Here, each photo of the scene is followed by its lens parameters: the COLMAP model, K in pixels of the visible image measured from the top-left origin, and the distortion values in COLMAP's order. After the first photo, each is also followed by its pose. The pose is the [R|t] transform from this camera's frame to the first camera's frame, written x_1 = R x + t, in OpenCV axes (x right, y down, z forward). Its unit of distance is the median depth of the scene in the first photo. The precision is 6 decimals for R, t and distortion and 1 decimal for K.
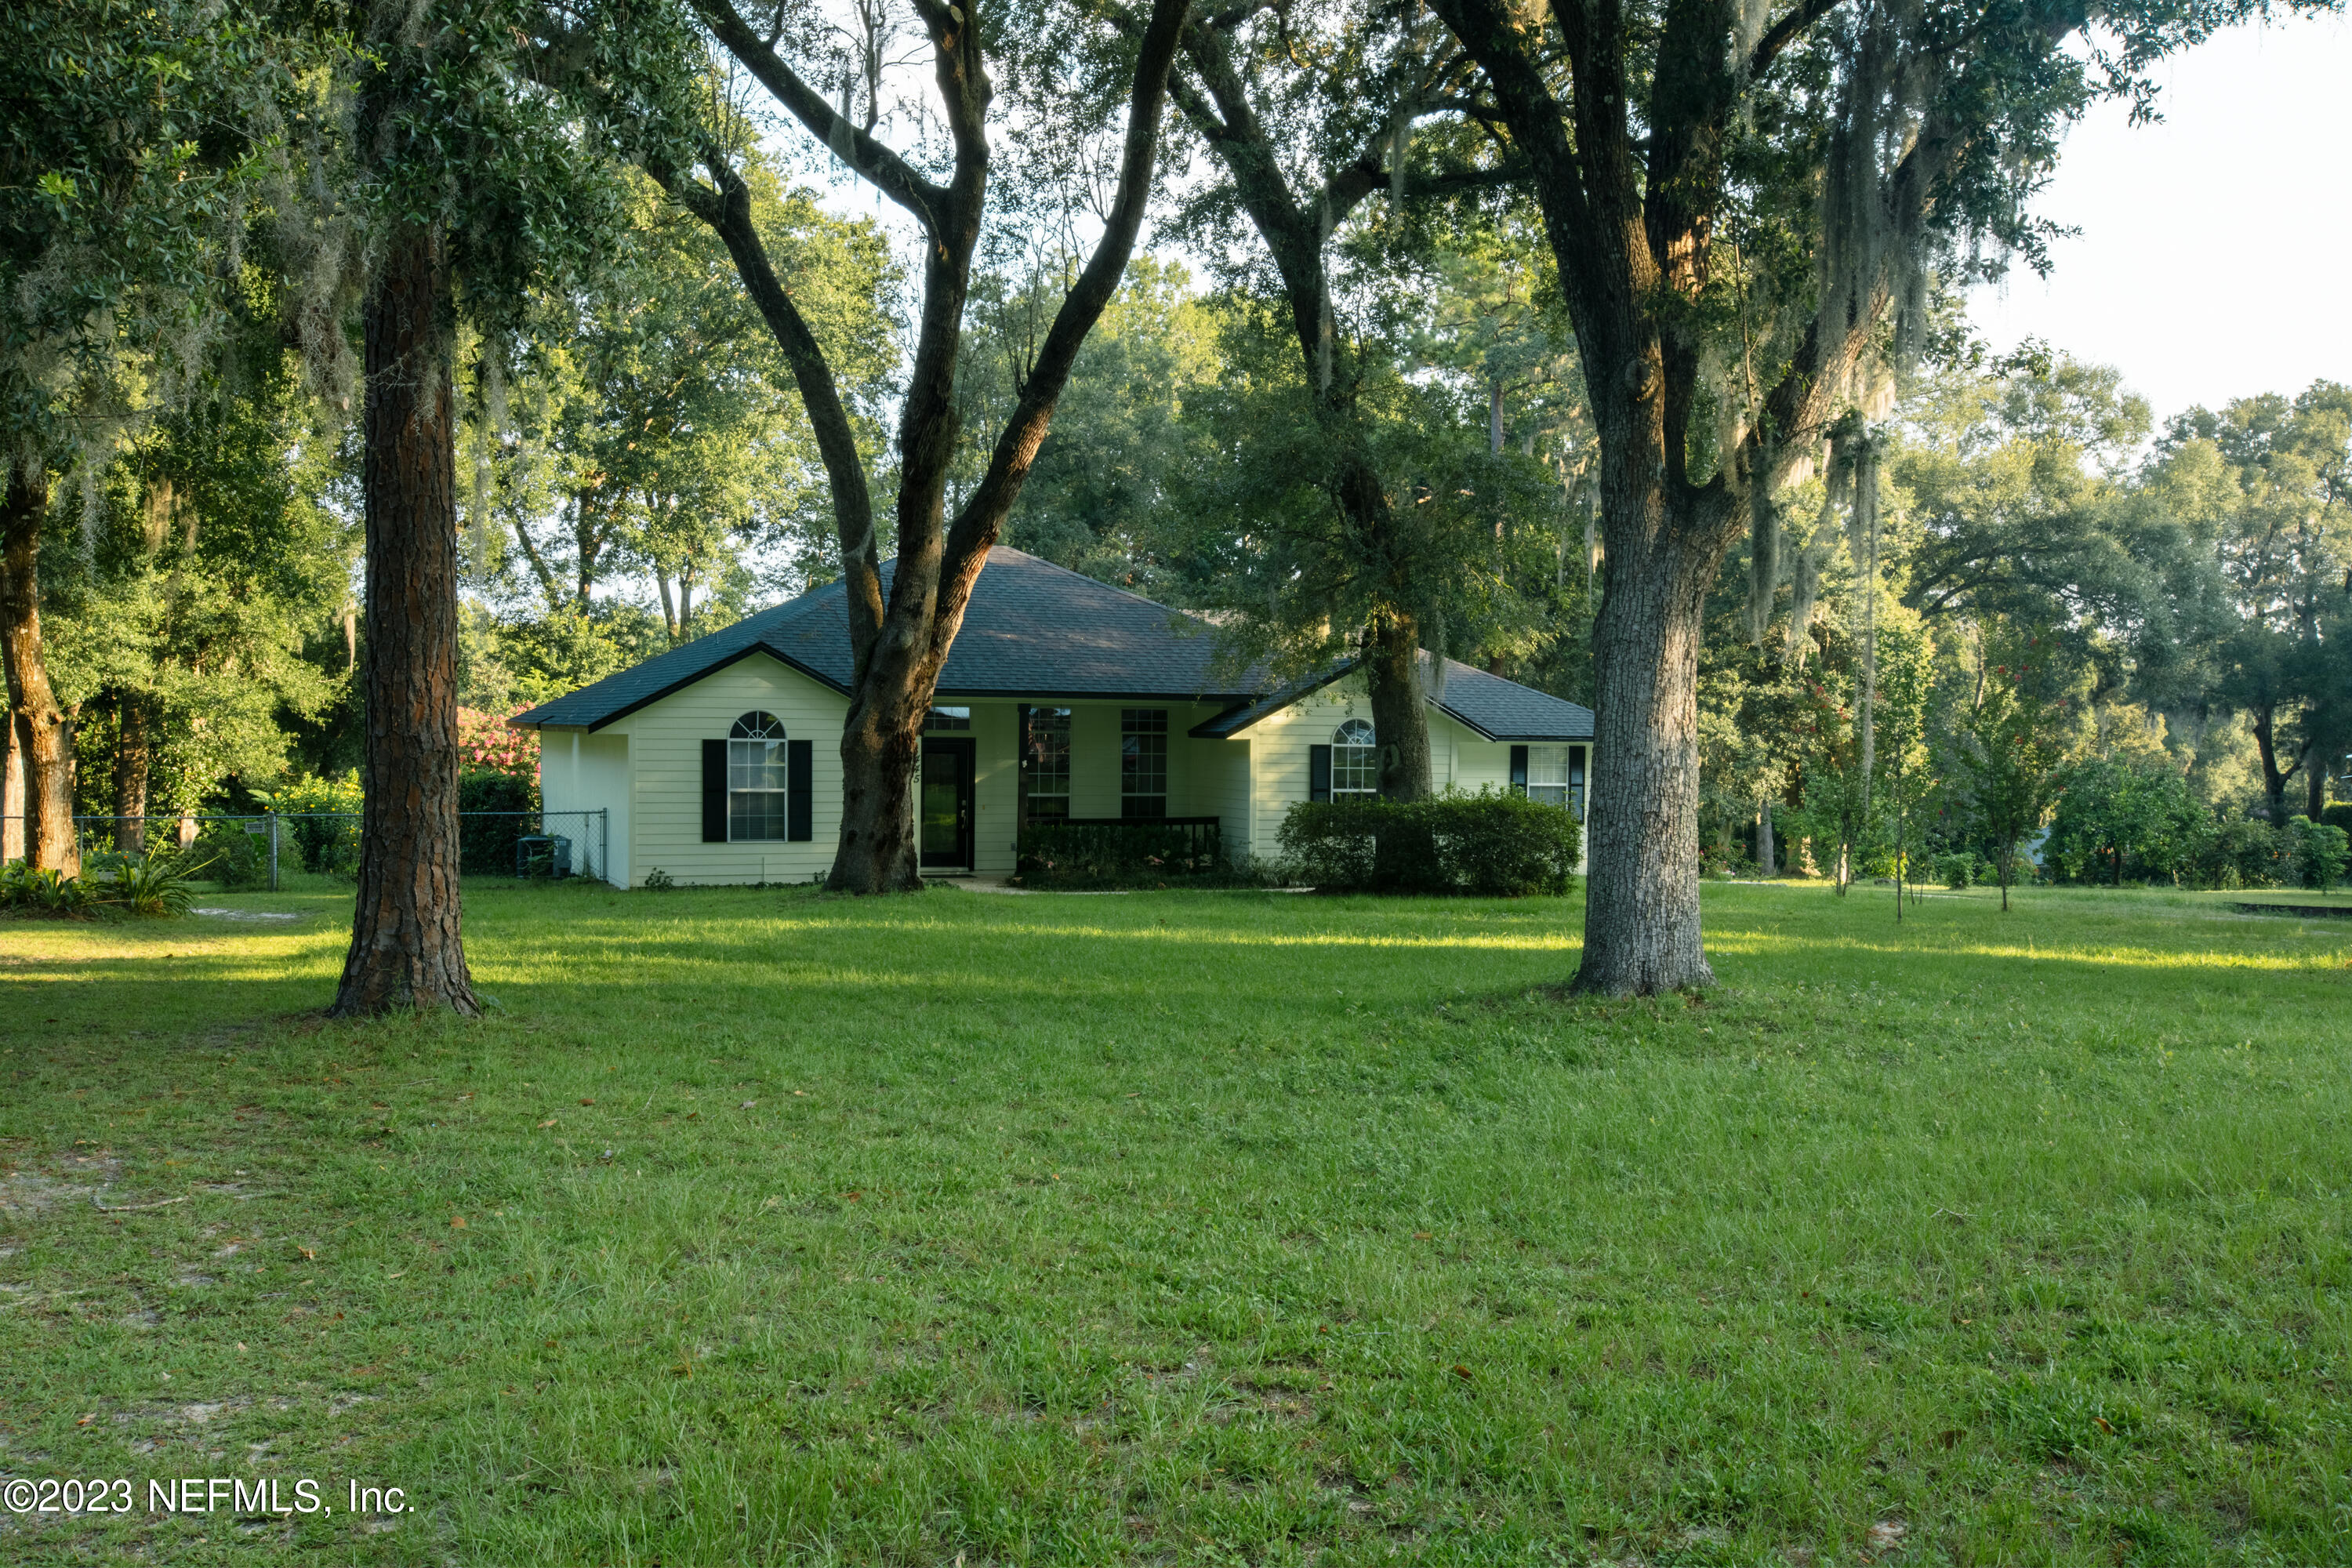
lens RADIAL K [[2271.1, 0, 1158.2], [0, 2271.1, 713.7], [0, 0, 1]] dist [0.111919, 0.021353]
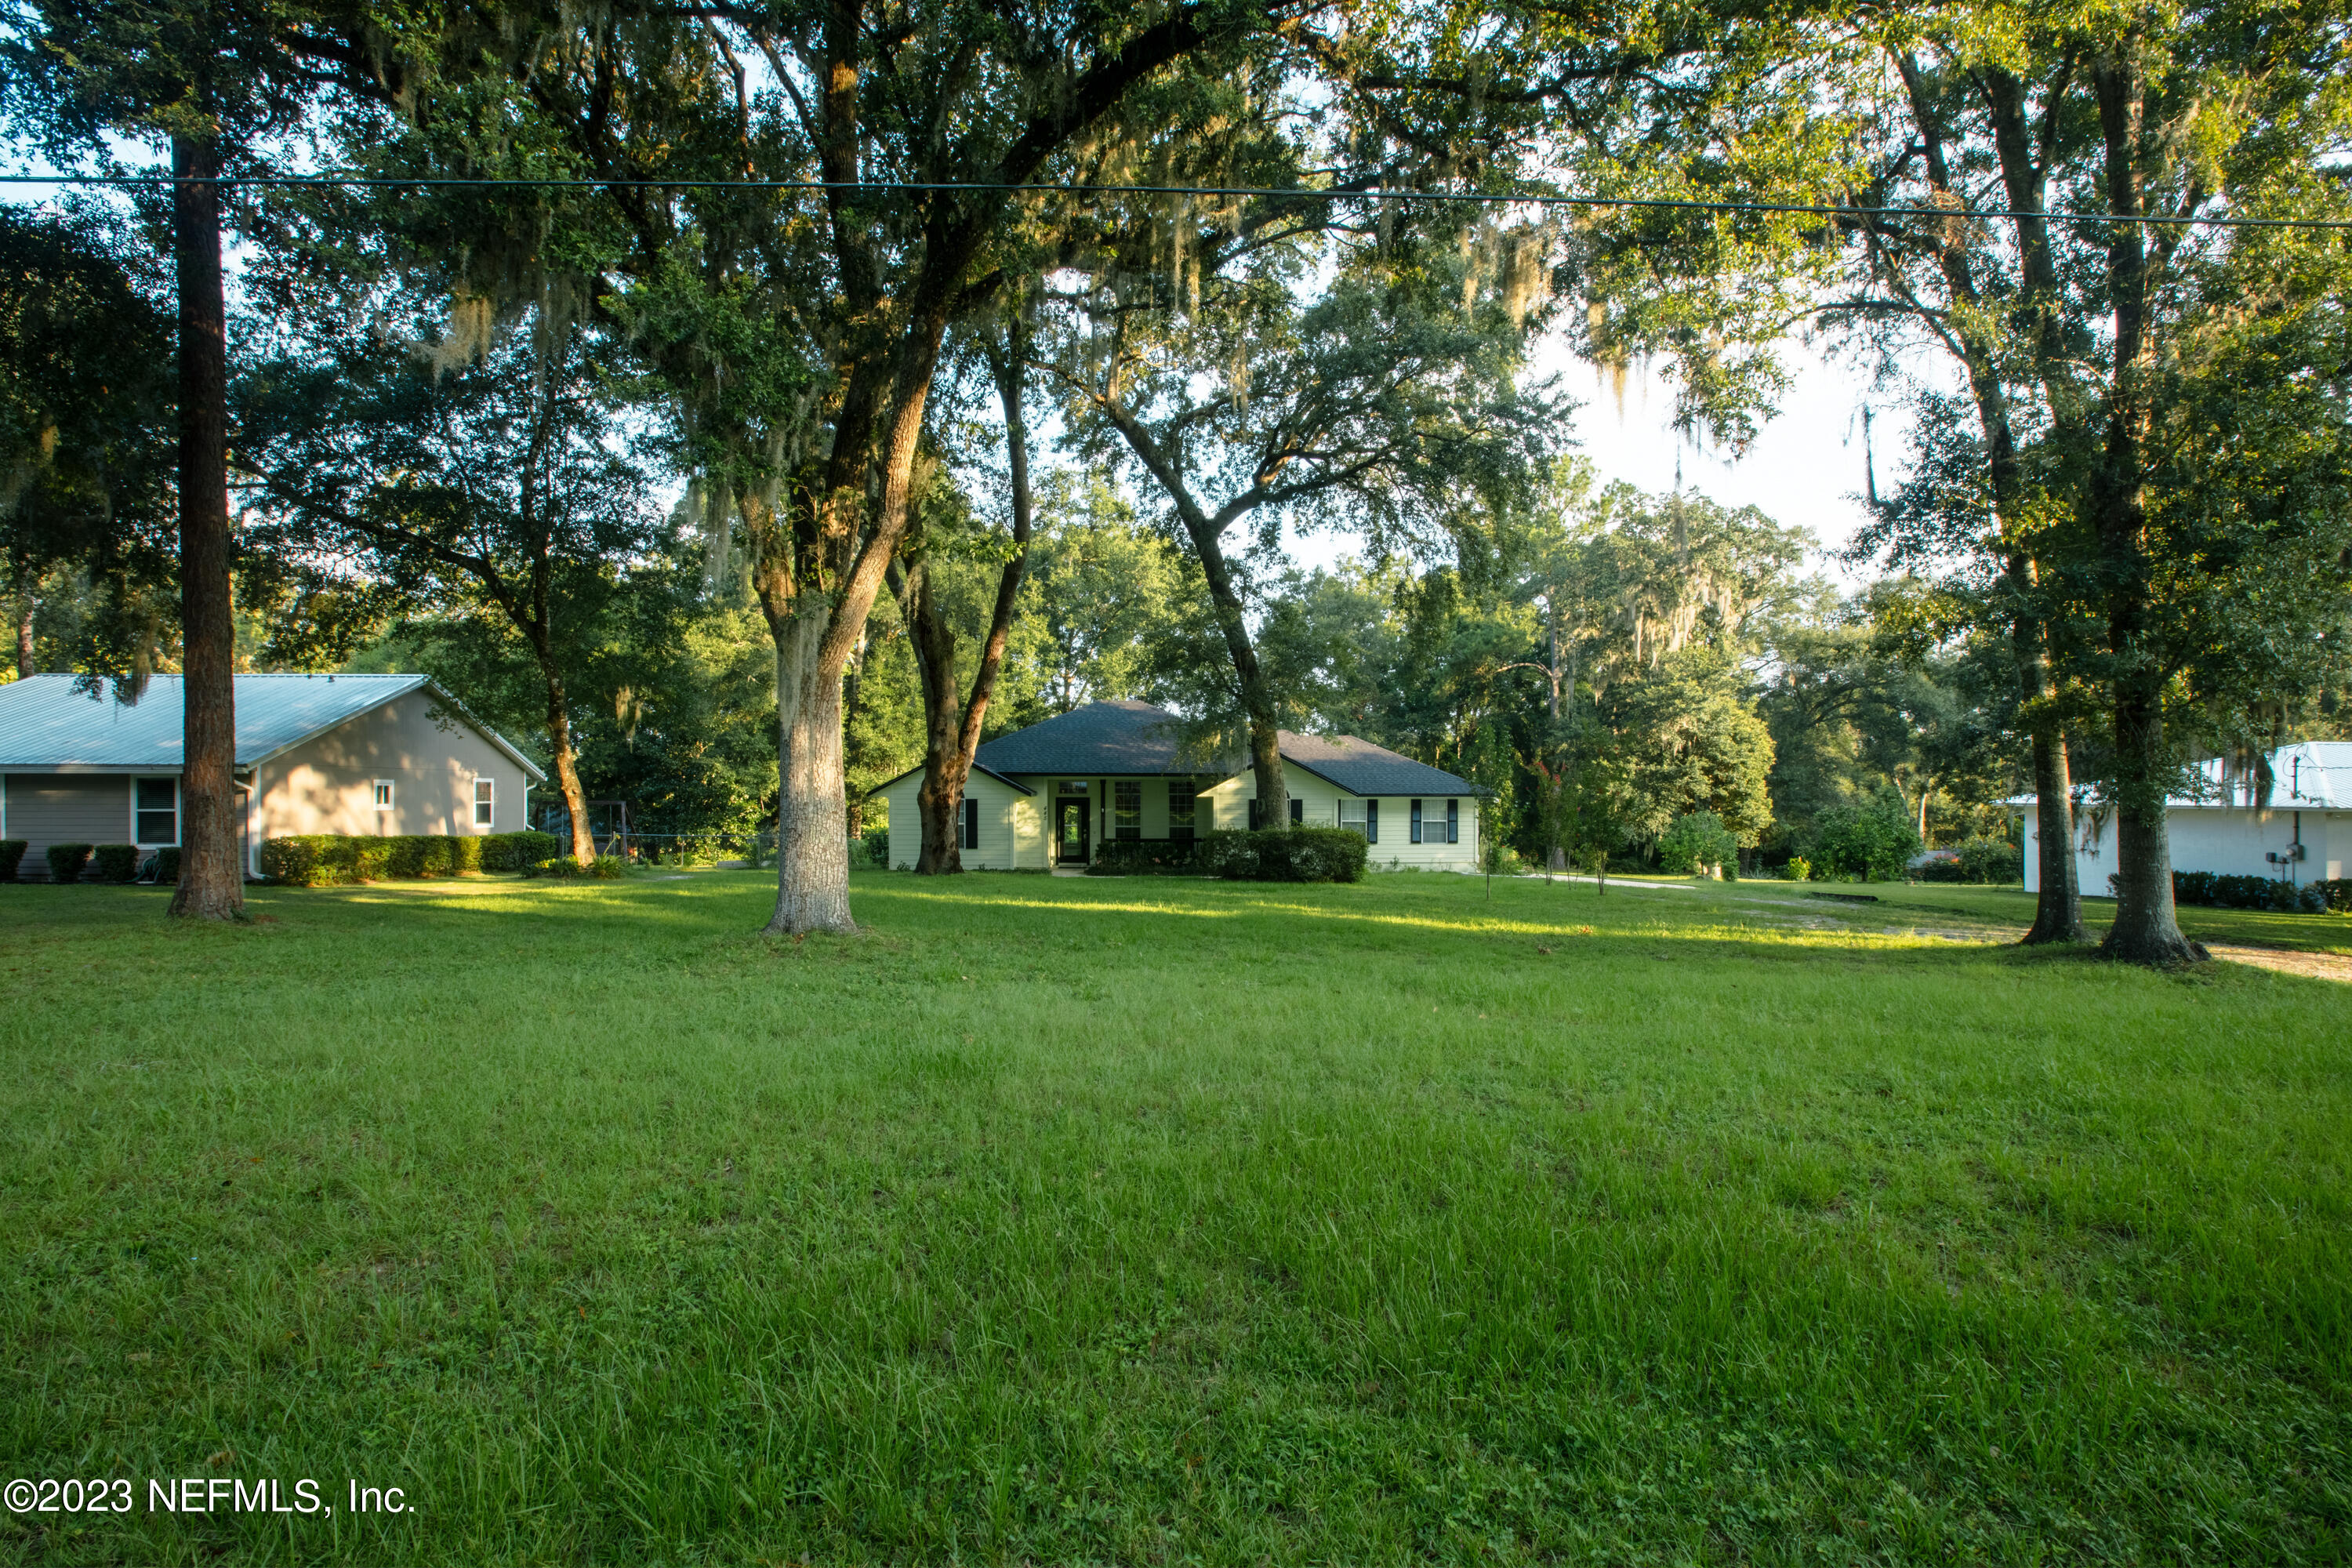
lens RADIAL K [[1103.7, 0, 1174.8], [0, 1103.7, 748.6], [0, 0, 1]] dist [0.000791, -0.001721]
pose [[0.938860, -0.025058, -0.343386, 0.321164], [0.011665, 0.999090, -0.041014, 0.008446], [0.344101, 0.034501, 0.938299, 0.128096]]
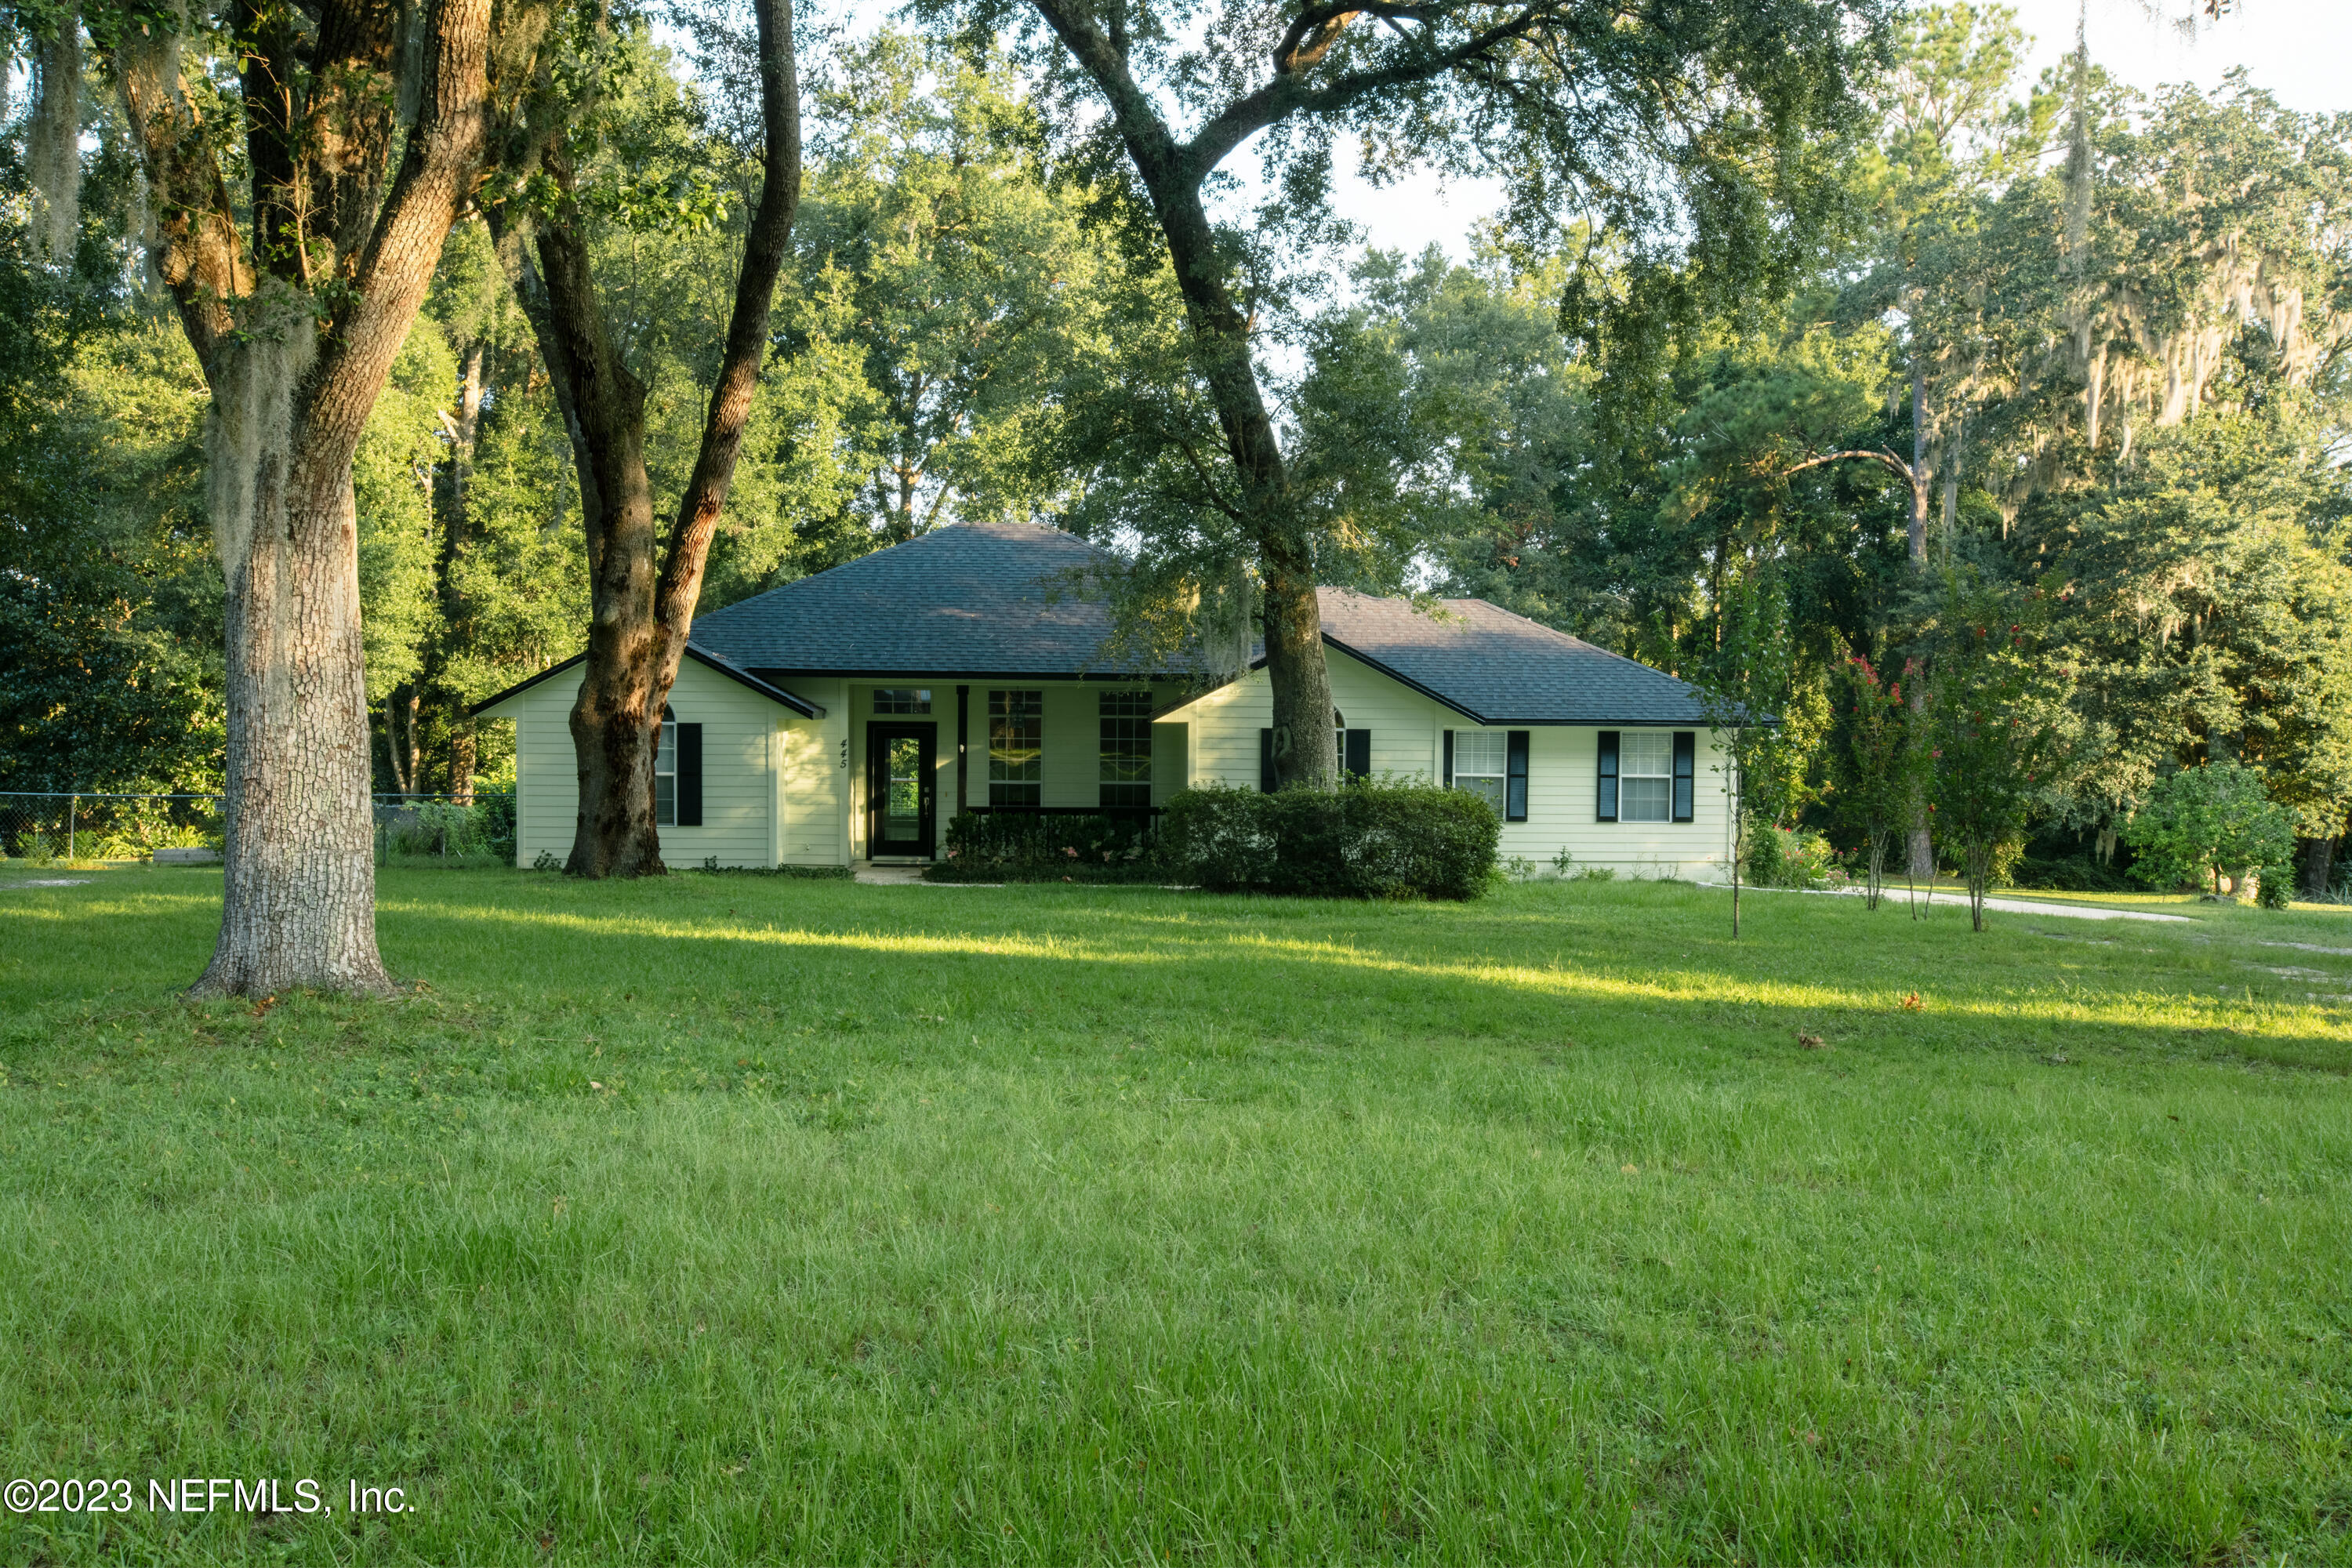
lens RADIAL K [[2271.1, 0, 1158.2], [0, 2271.1, 713.7], [0, 0, 1]] dist [0.111919, 0.021353]
pose [[0.941282, -0.003720, -0.337600, 0.334824], [0.003509, 0.999993, -0.001235, 0.008715], [0.337603, -0.000022, 0.941289, 0.128837]]
